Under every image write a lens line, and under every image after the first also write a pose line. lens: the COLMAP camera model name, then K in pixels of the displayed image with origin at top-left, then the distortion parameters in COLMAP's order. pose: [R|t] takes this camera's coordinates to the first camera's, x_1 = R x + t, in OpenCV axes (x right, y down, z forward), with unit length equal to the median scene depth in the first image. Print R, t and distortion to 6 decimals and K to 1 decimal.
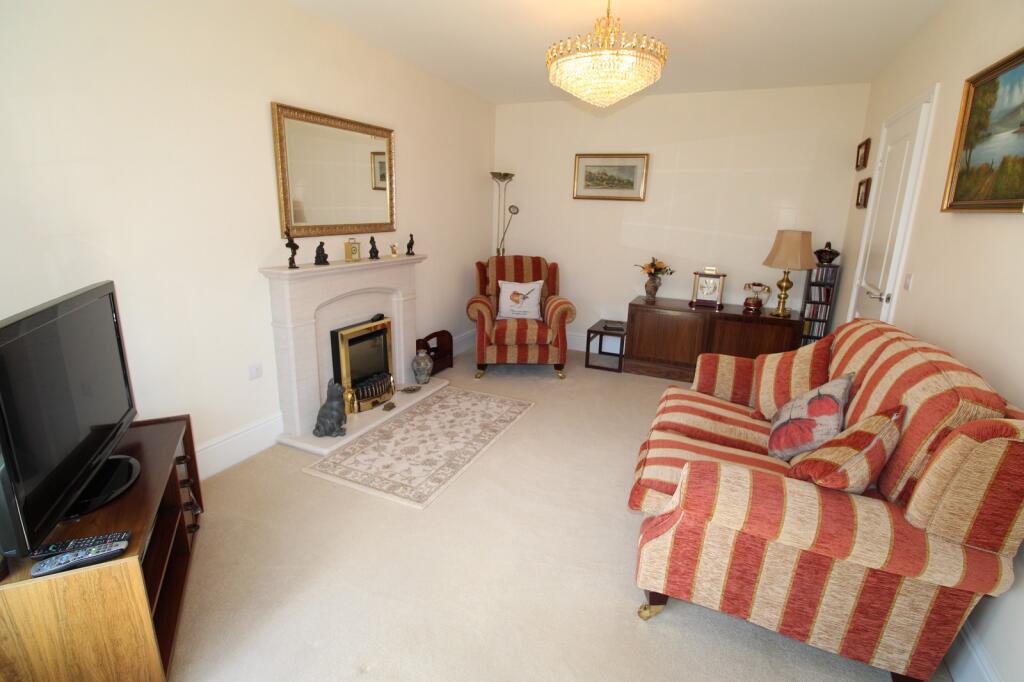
lens RADIAL K [[475.9, 0, 517.4], [0, 475.9, 327.9], [0, 0, 1]] dist [0.010596, -0.021940]
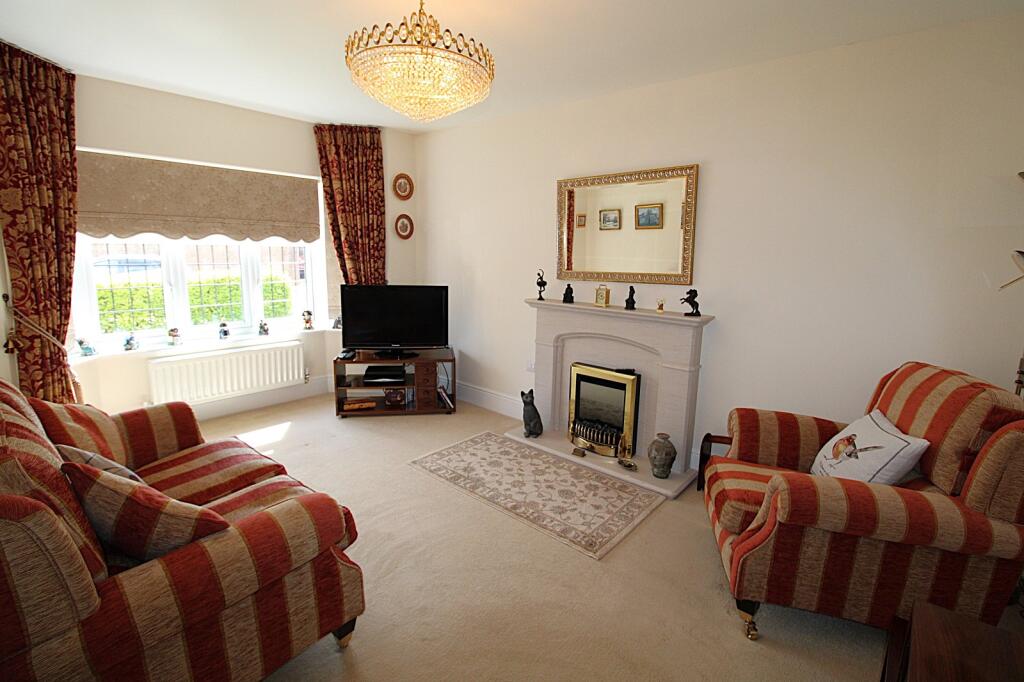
lens RADIAL K [[475.9, 0, 517.4], [0, 475.9, 327.9], [0, 0, 1]] dist [0.010596, -0.021940]
pose [[-0.288094, 0.118410, -0.950253, 0.691958], [-0.258629, 0.945827, 0.196269, -0.245804], [0.922016, 0.302307, -0.241862, 1.068836]]
